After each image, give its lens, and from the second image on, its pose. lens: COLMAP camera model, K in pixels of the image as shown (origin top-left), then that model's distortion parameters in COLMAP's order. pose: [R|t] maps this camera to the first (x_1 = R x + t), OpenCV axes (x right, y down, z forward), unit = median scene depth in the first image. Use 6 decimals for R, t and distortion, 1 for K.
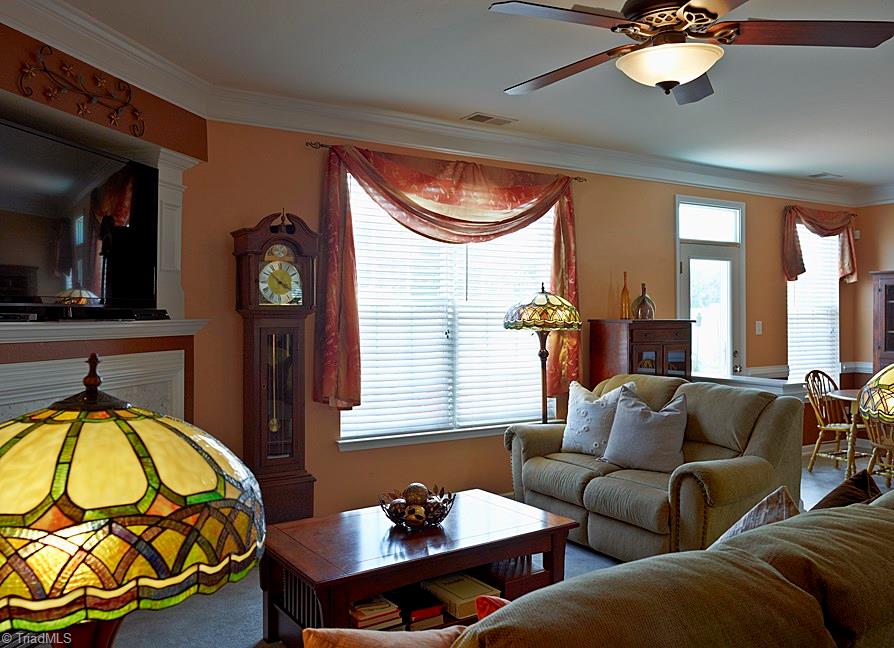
lens RADIAL K [[718.9, 0, 447.0], [0, 718.9, 324.0], [0, 0, 1]] dist [0.060470, -0.000269]
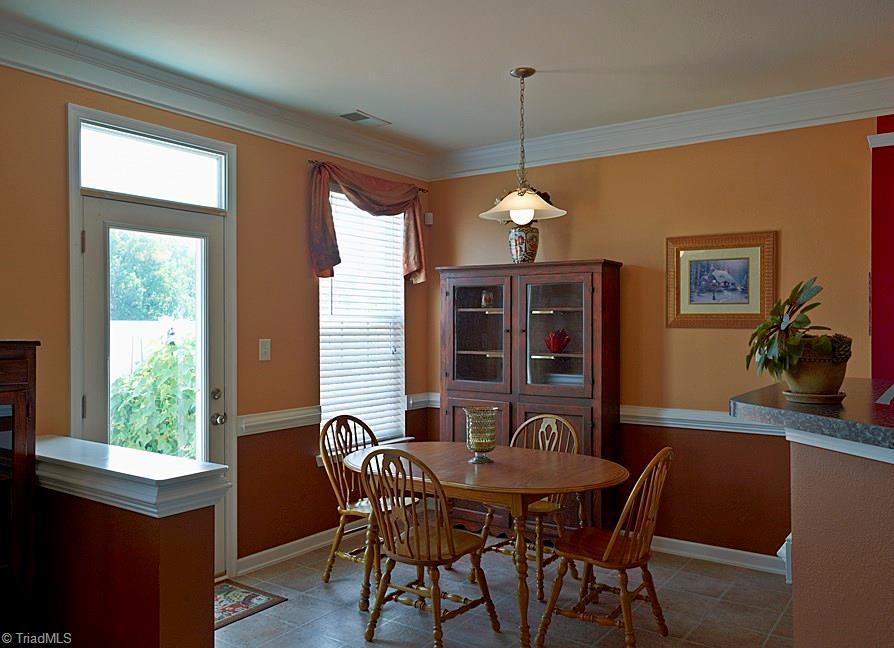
lens RADIAL K [[718.9, 0, 447.0], [0, 718.9, 324.0], [0, 0, 1]] dist [0.060470, -0.000269]
pose [[0.927072, 0.000247, 0.374882, 0.335395], [0.005207, 0.999895, -0.013536, -0.007341], [-0.374846, 0.014501, 0.926974, 0.360829]]
